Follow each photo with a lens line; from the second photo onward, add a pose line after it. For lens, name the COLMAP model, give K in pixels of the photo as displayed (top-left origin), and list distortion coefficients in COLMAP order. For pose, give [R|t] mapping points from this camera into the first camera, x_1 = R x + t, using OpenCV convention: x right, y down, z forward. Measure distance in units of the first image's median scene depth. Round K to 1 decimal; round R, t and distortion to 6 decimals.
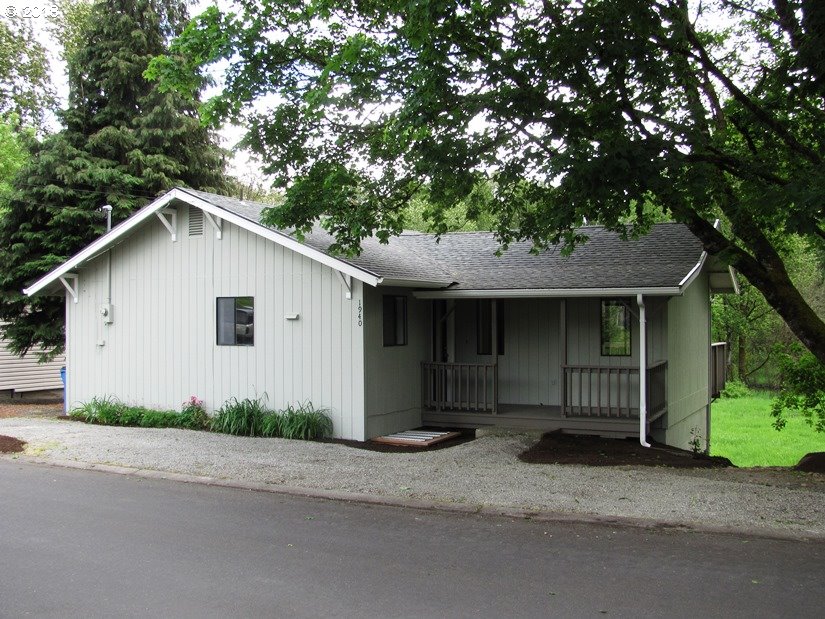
lens RADIAL K [[877.3, 0, 412.5], [0, 877.3, 309.5], [0, 0, 1]] dist [-0.086660, 0.015958]
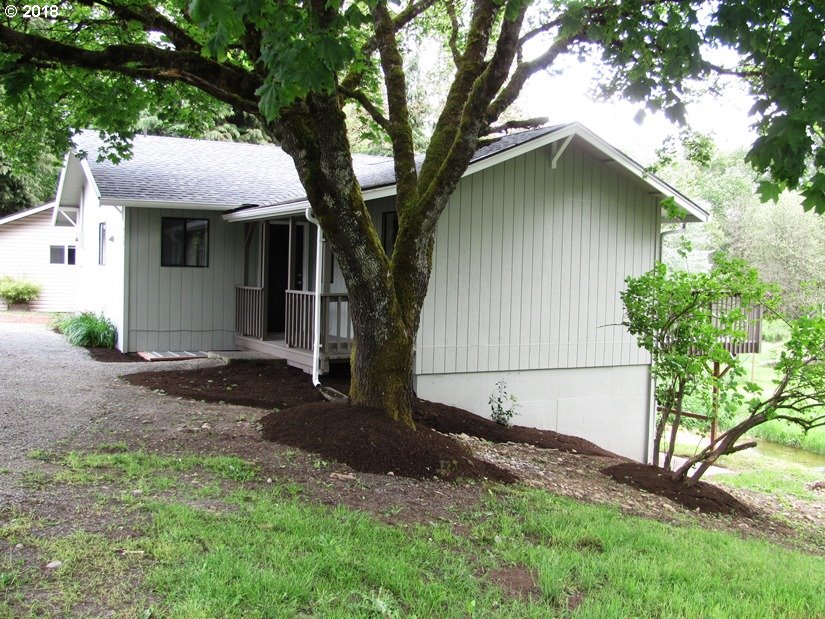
lens RADIAL K [[877.3, 0, 412.5], [0, 877.3, 309.5], [0, 0, 1]] dist [-0.086660, 0.015958]
pose [[0.802600, 0.046088, -0.594735, 0.836384], [-0.016237, 0.998329, 0.055451, 0.031207], [0.596297, -0.034848, 0.802007, 0.347052]]
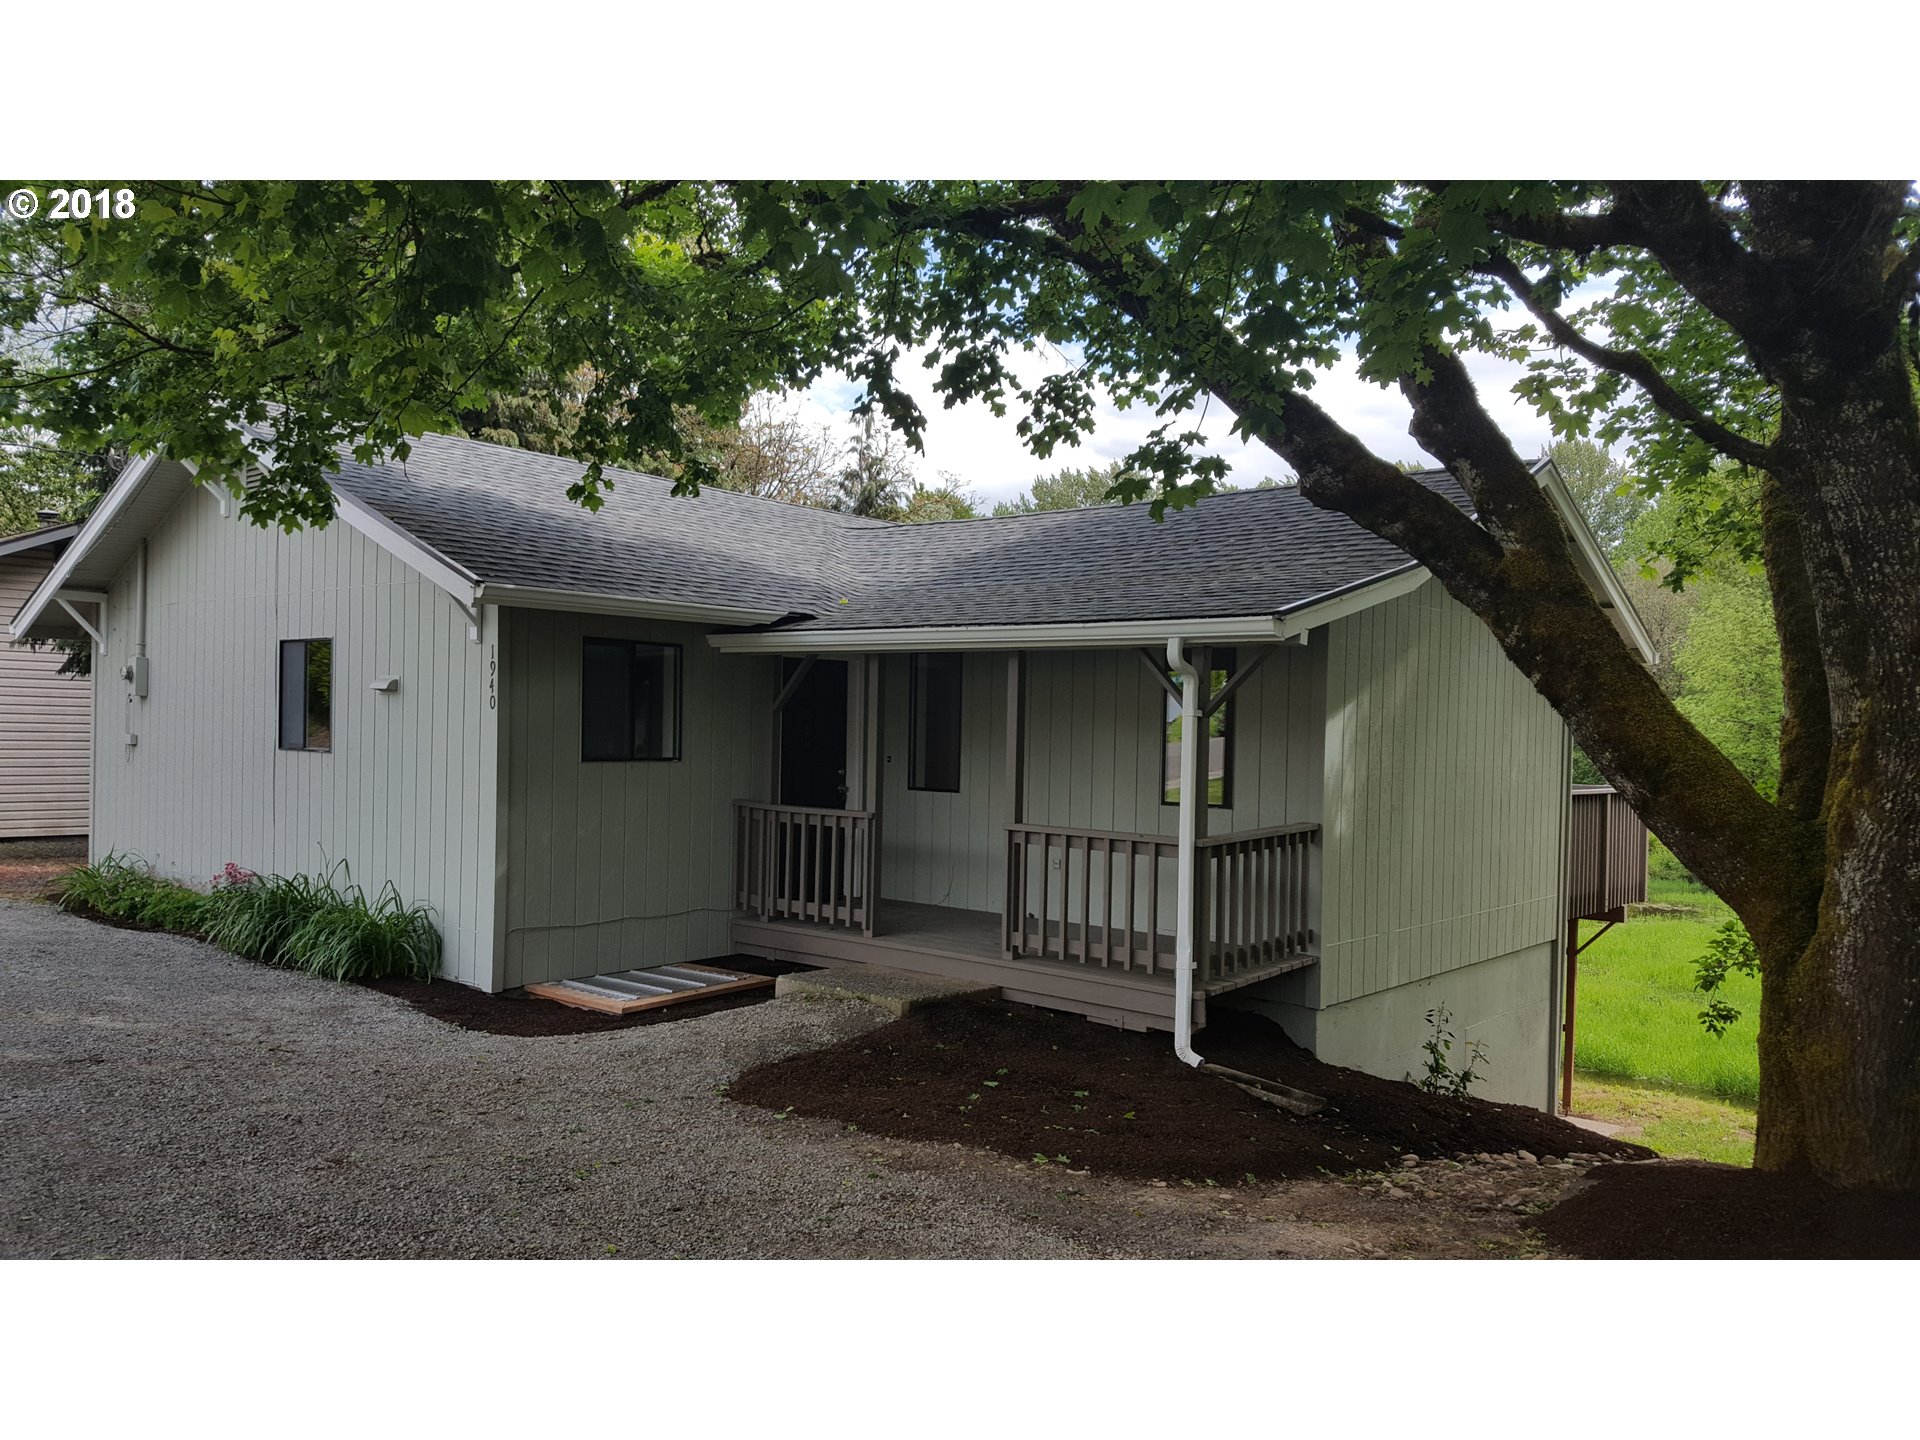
lens RADIAL K [[1373.8, 0, 960.0], [0, 1373.8, 720.0], [0, 0, 1]] dist [0.077497, 0.000342]
pose [[0.971022, 0.025367, -0.237642, 0.299344], [-0.024685, 0.999678, 0.005847, 0.014668], [0.237714, 0.000188, 0.971335, 0.409441]]
